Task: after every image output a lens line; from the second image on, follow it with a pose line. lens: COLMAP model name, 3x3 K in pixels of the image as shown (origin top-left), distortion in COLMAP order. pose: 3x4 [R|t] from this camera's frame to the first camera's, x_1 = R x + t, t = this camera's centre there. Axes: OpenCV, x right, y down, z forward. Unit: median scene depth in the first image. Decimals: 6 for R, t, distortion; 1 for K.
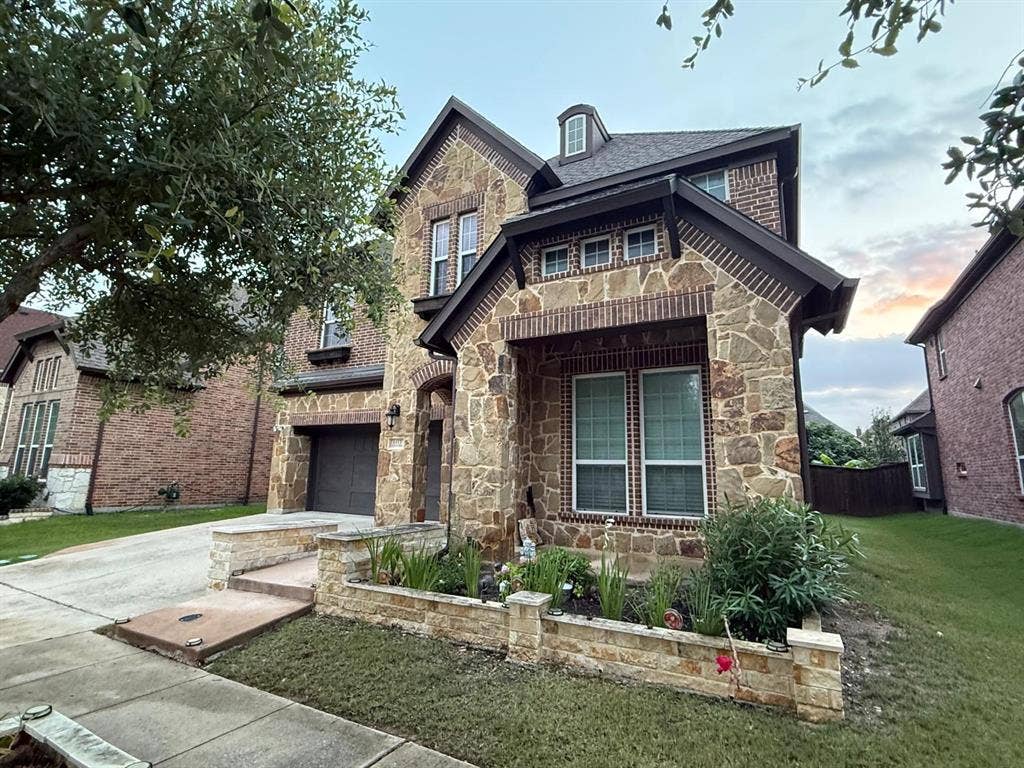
lens RADIAL K [[502.6, 0, 512.0], [0, 502.6, 382.8], [0, 0, 1]] dist [-0.001235, 0.000109]
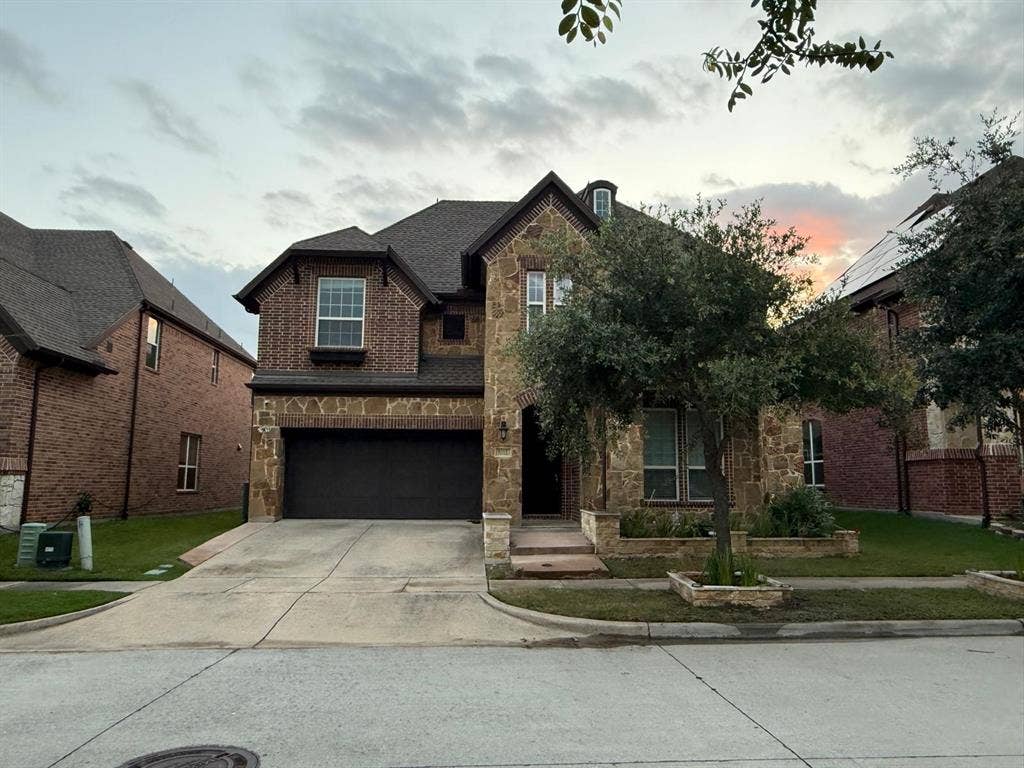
lens RADIAL K [[723.6, 0, 510.8], [0, 723.6, 383.1], [0, 0, 1]] dist [-0.003961, -0.000622]
pose [[0.847526, 0.057727, 0.527605, -1.577651], [-0.084111, 0.996114, 0.026125, -0.131712], [-0.524046, -0.066519, 0.849088, -0.689643]]
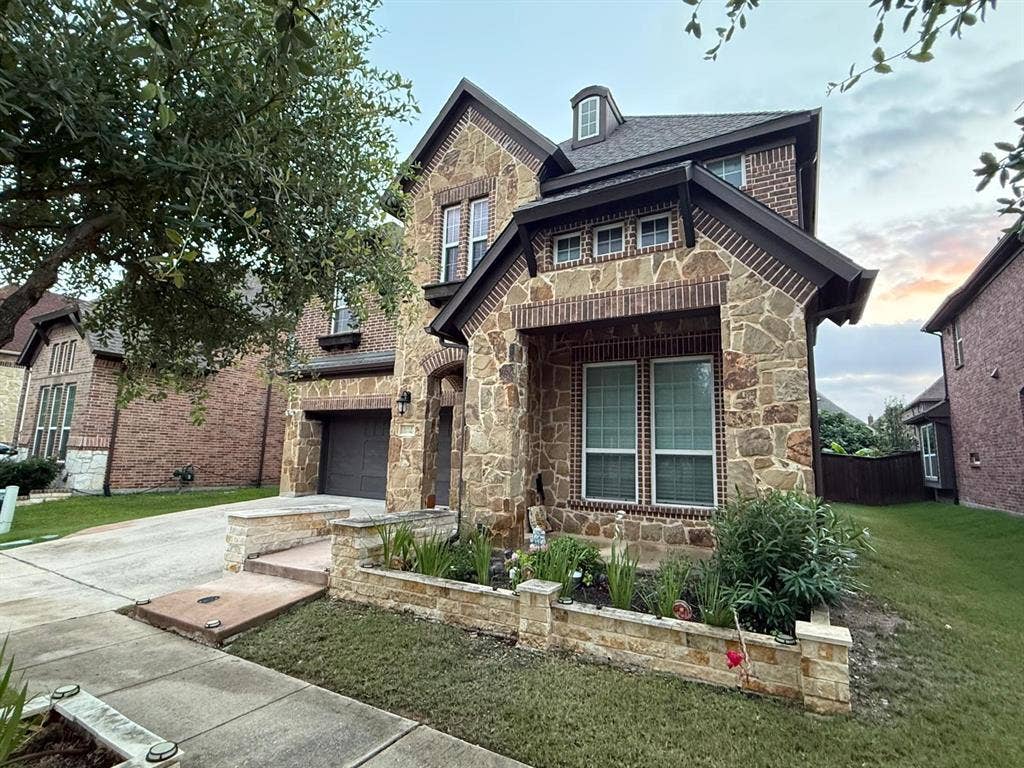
lens RADIAL K [[502.6, 0, 512.6], [0, 502.6, 383.9], [0, 0, 1]] dist [-0.000272, -0.000369]
pose [[0.999844, 0.007220, -0.016138, -0.004351], [-0.006670, 0.999403, 0.033897, -0.009561], [0.016373, -0.033784, 0.999295, -0.000829]]
